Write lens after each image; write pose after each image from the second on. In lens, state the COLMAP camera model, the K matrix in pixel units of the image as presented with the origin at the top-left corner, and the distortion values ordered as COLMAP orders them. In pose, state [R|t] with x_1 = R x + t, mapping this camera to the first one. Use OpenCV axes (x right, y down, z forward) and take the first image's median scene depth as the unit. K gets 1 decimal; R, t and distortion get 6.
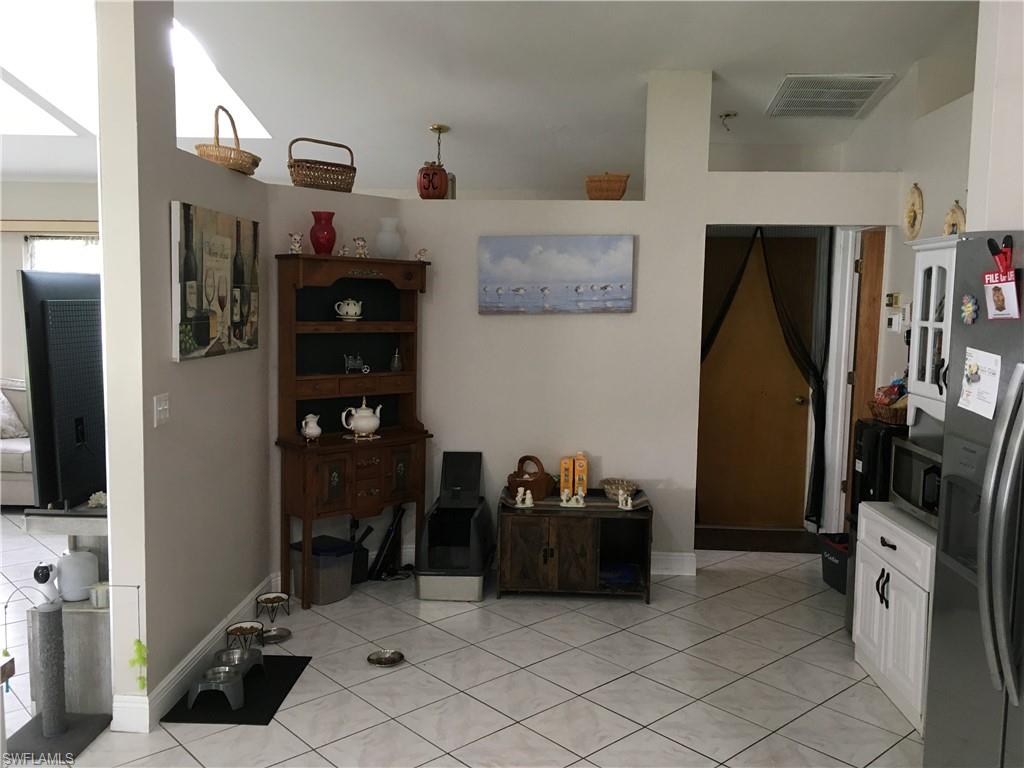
lens RADIAL K [[877.5, 0, 512.0], [0, 877.5, 384.0], [0, 0, 1]] dist [0.007027, 0.005237]
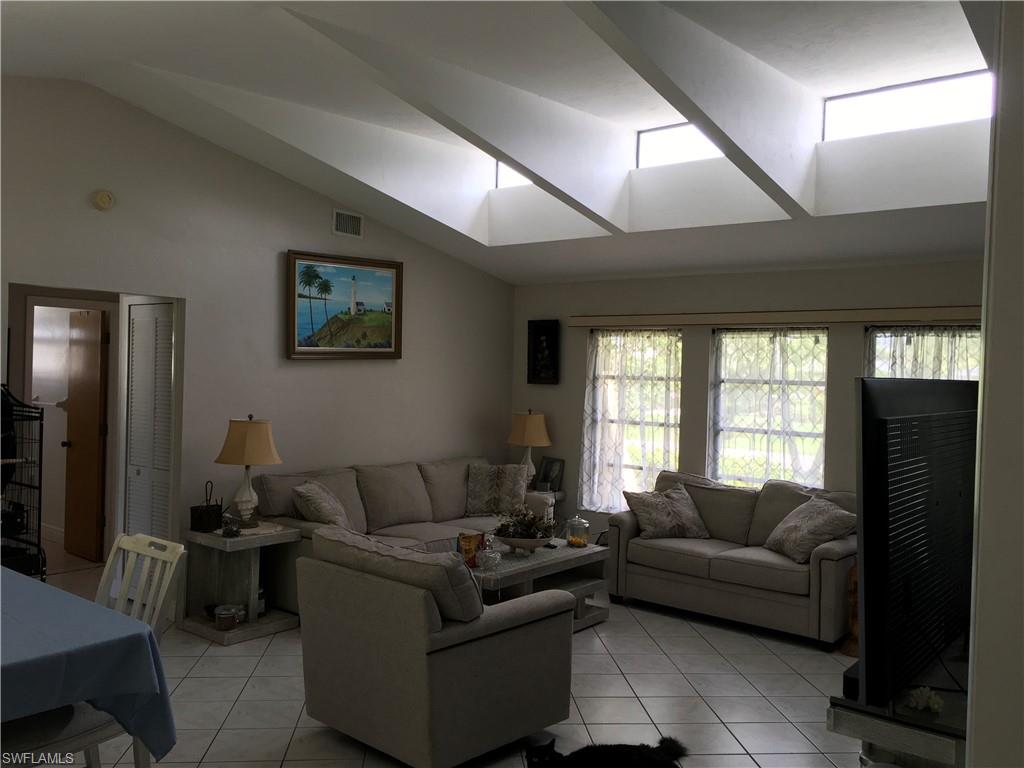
lens RADIAL K [[877.5, 0, 512.0], [0, 877.5, 384.0], [0, 0, 1]] dist [0.007027, 0.005237]
pose [[0.791626, 0.009014, -0.610939, -0.143525], [-0.068307, 0.994929, -0.073829, -0.021458], [0.607175, 0.100176, 0.788228, 0.107996]]
